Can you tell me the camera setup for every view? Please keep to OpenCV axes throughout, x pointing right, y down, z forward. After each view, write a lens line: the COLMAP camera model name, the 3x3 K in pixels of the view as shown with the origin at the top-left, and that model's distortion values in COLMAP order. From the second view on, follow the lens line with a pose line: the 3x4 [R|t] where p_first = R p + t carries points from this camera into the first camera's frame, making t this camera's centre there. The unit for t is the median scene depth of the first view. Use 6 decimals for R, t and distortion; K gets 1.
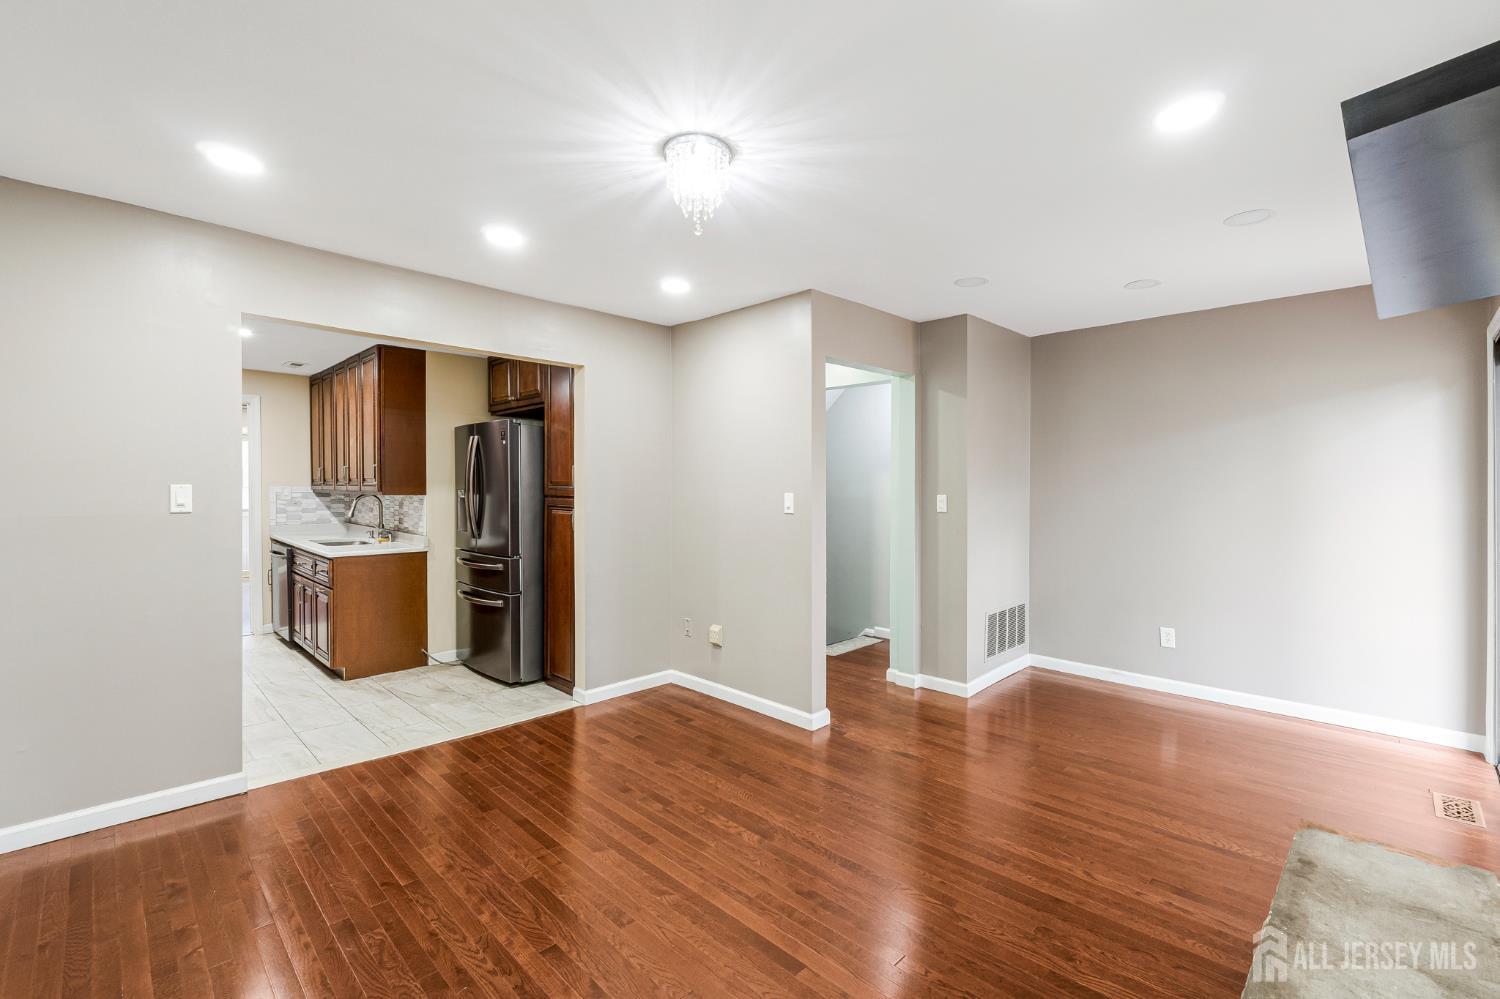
lens RADIAL K [[652.3, 0, 737.8], [0, 652.3, 496.6], [0, 0, 1]] dist [-0.004500, -0.000131]
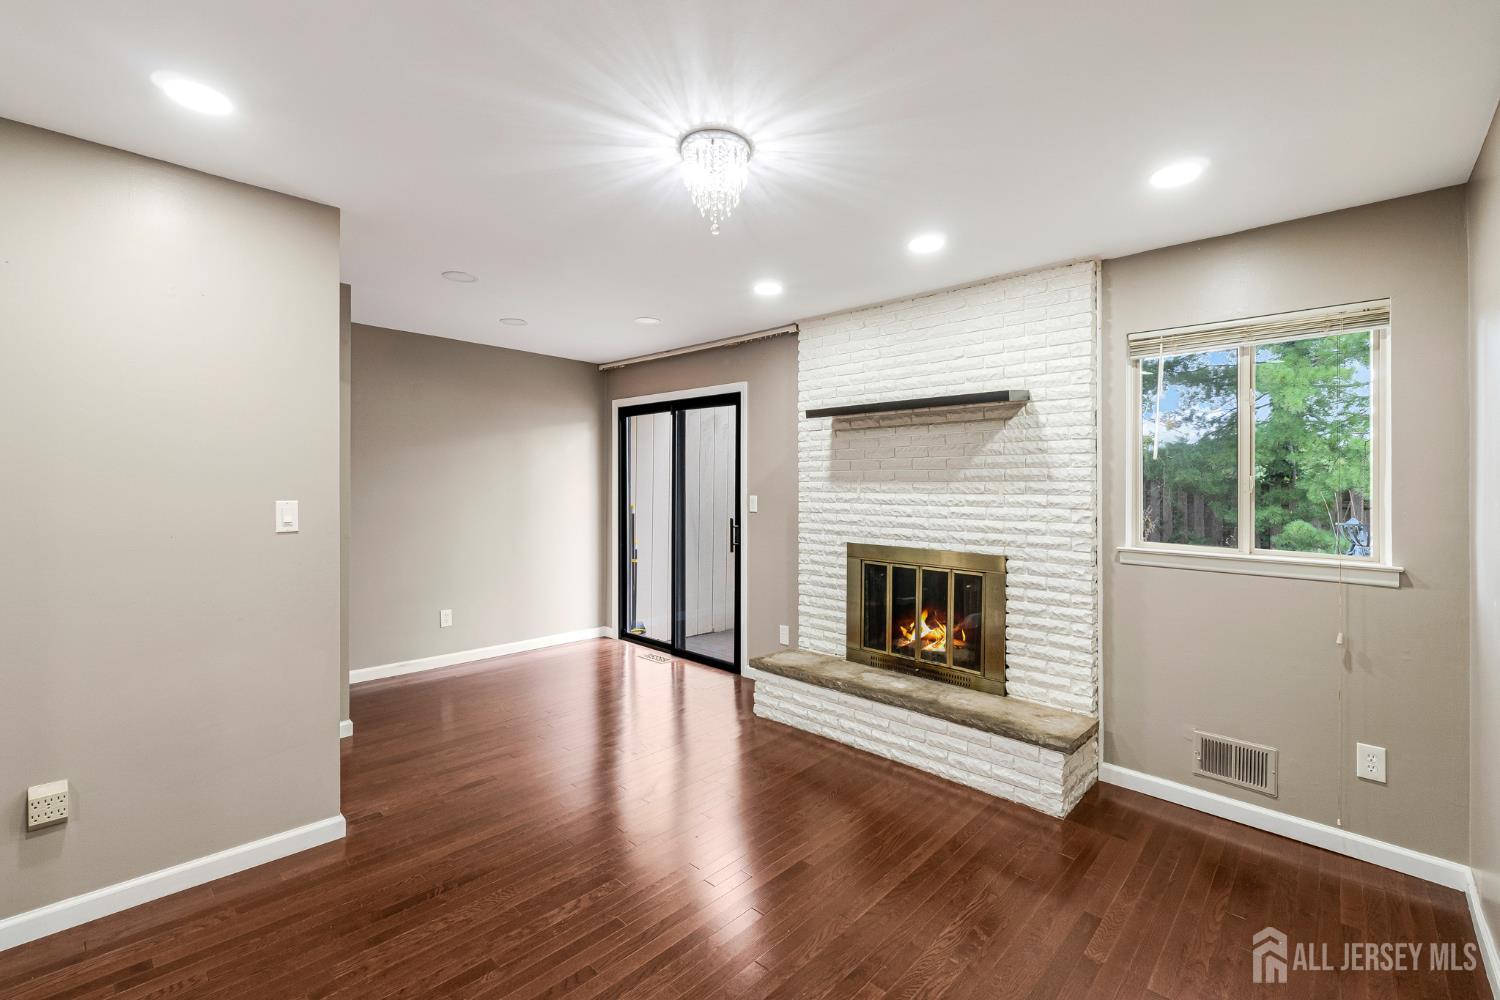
lens RADIAL K [[666.5, 0, 756.4], [0, 666.5, 485.8], [0, 0, 1]] dist [0.000344, -0.000129]
pose [[-0.042341, -0.002941, 0.999099, -0.743157], [0.011365, 0.999930, 0.003425, -0.020696], [-0.999039, 0.011500, -0.042305, 0.692361]]
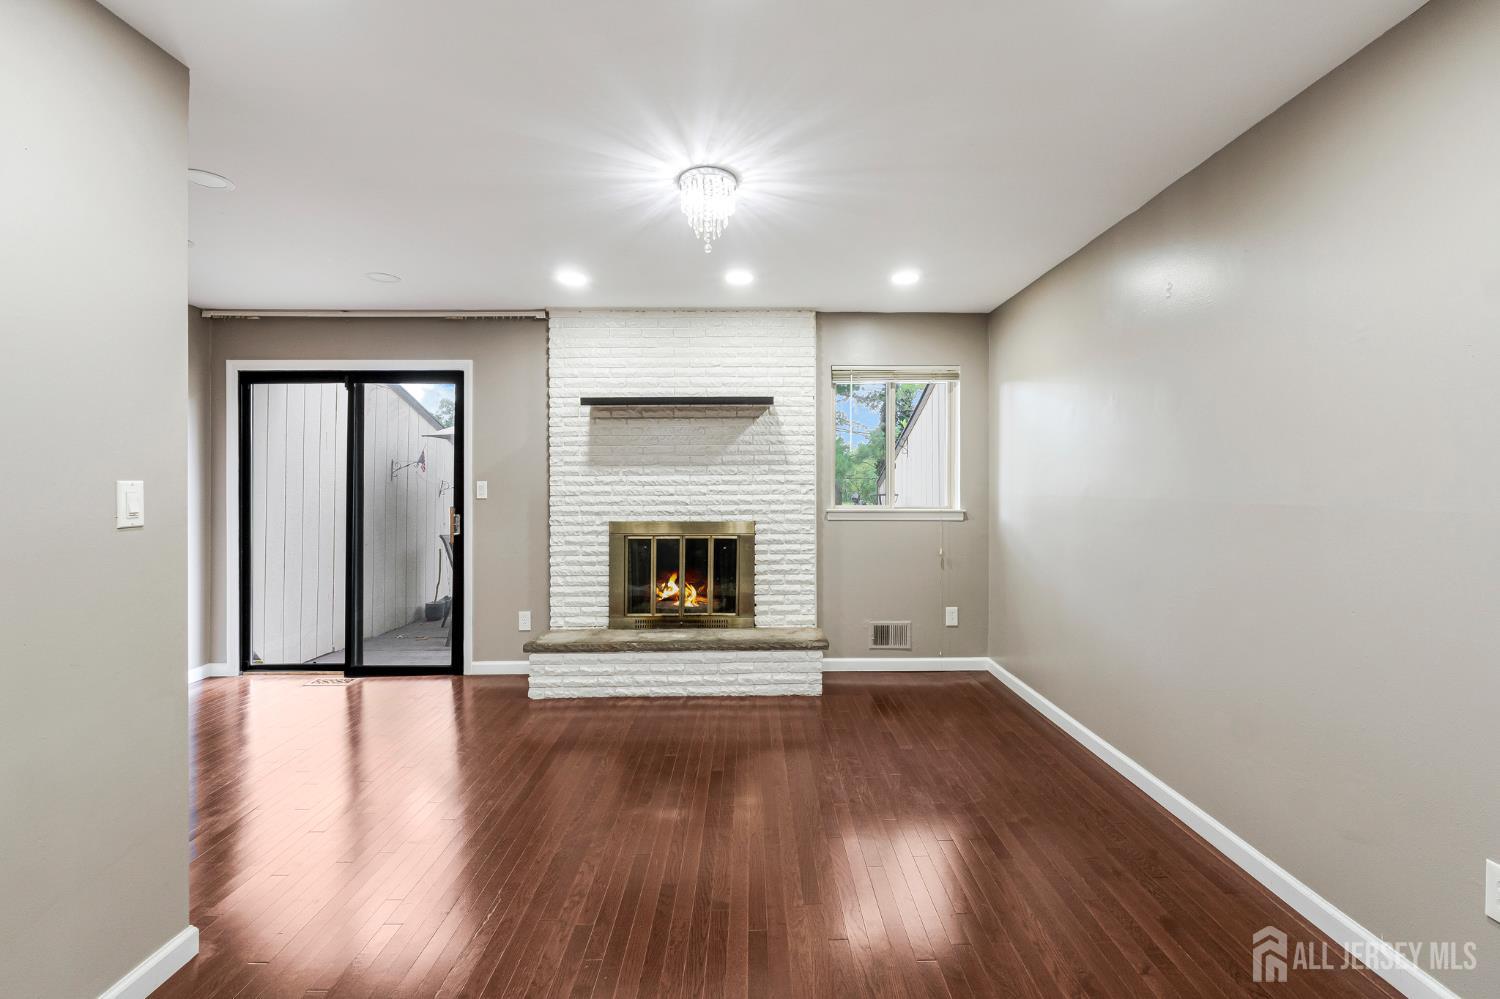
lens RADIAL K [[671.9, 0, 778.2], [0, 671.9, 487.5], [0, 0, 1]] dist [-0.011398, -0.000080]
pose [[-0.750732, -0.004218, 0.660594, -0.667349], [0.015869, 0.999576, 0.024418, -0.005544], [-0.660416, 0.028814, -0.750346, 1.290793]]
